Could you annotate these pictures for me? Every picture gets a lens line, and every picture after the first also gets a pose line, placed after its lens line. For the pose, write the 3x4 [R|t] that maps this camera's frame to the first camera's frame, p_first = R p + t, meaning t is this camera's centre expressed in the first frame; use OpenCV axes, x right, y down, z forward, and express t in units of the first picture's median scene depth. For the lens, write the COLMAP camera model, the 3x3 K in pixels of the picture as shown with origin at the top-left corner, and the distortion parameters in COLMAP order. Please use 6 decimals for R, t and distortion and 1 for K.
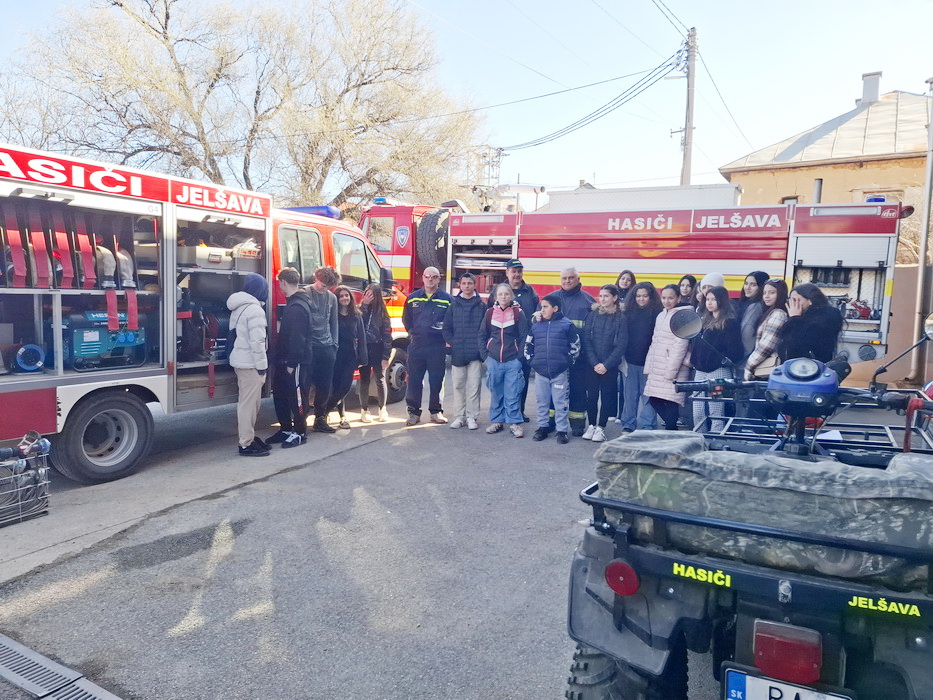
lens RADIAL K [[647.0, 0, 466.5], [0, 647.0, 350.0], [0, 0, 1]] dist [0.121381, -0.131443]
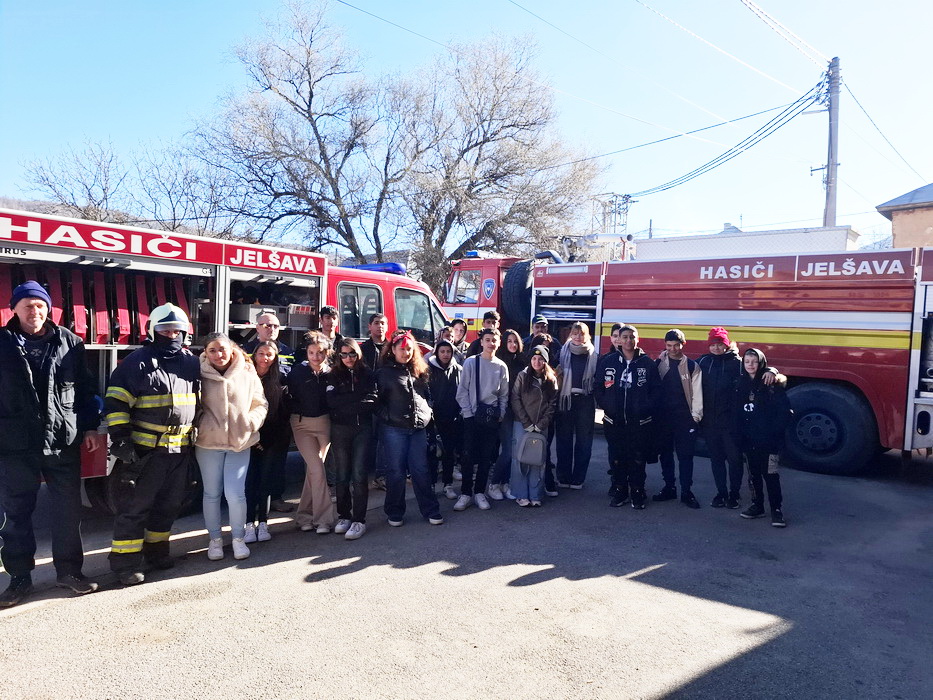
lens RADIAL K [[647.0, 0, 466.5], [0, 647.0, 350.0], [0, 0, 1]] dist [0.121381, -0.131443]
pose [[0.972615, 0.009605, -0.232224, 0.168619], [-0.026223, 0.997301, -0.068578, -0.018584], [0.230938, 0.072789, 0.970242, 0.053286]]
